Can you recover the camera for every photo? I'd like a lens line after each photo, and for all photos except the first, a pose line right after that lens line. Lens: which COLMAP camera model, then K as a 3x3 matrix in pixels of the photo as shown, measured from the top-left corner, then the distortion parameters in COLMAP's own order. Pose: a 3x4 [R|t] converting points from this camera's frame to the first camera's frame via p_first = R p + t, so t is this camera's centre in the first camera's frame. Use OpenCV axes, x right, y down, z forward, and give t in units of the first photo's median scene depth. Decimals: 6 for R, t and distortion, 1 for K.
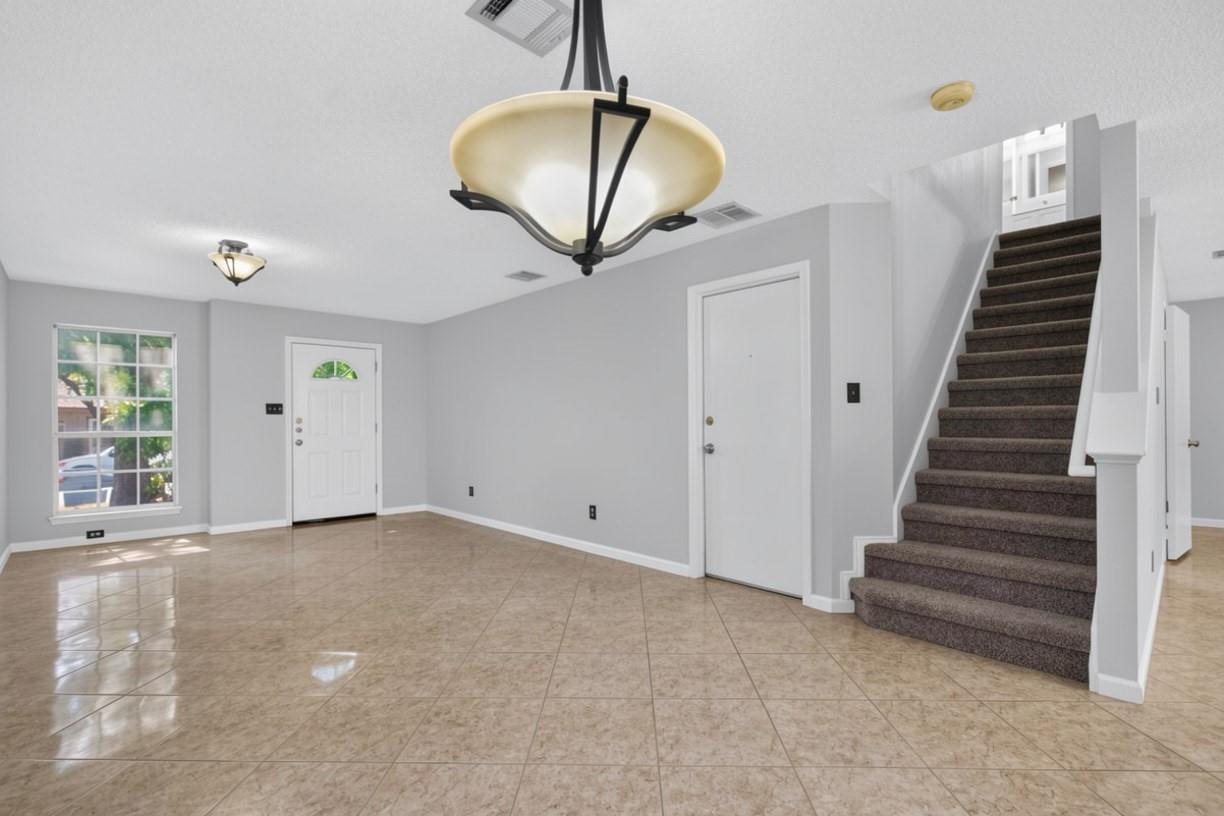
lens RADIAL K [[551.5, 0, 612.0], [0, 551.5, 408.0], [0, 0, 1]] dist [-0.000714, 0.000132]
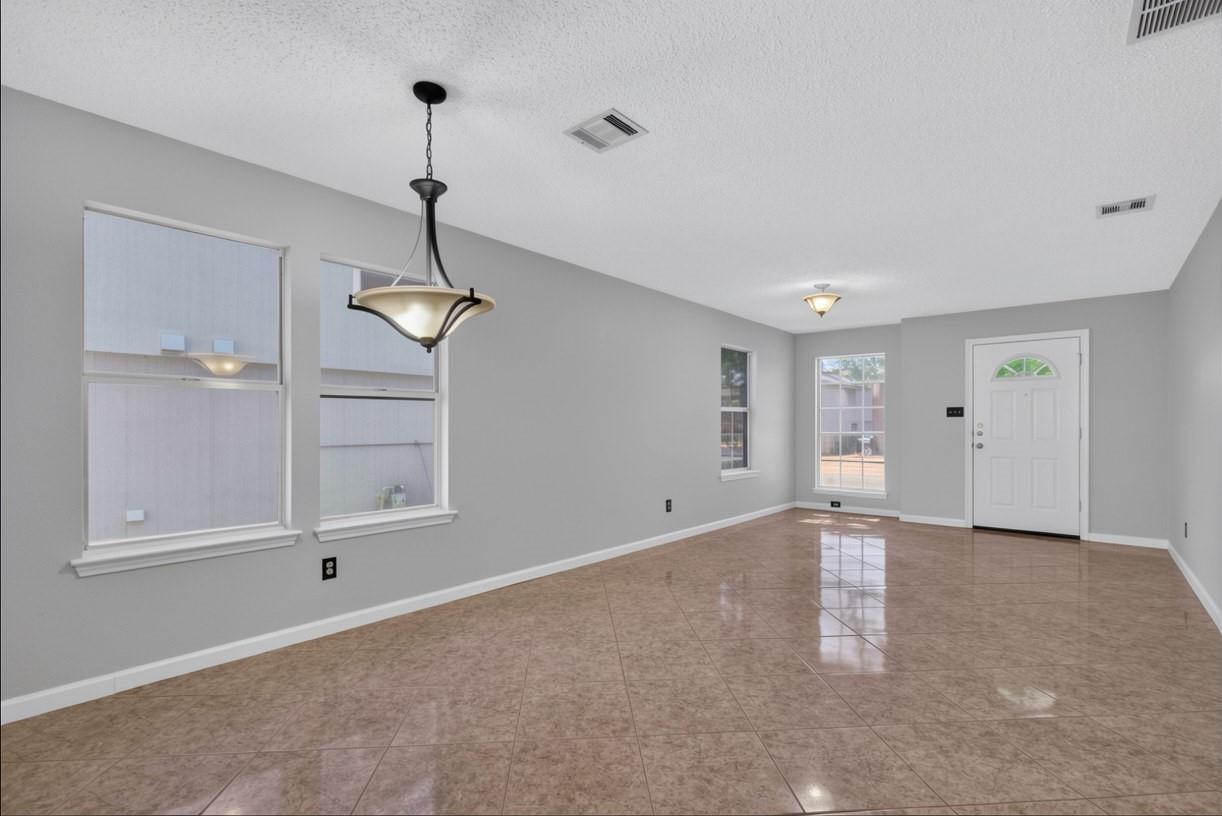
lens RADIAL K [[558.3, 0, 617.1], [0, 558.3, 424.4], [0, 0, 1]] dist [0.000875, 0.000004]
pose [[0.103792, 0.001376, -0.994598, 0.362987], [0.023702, 0.999712, 0.003856, 0.005484], [0.994317, -0.023975, 0.103729, 0.261377]]
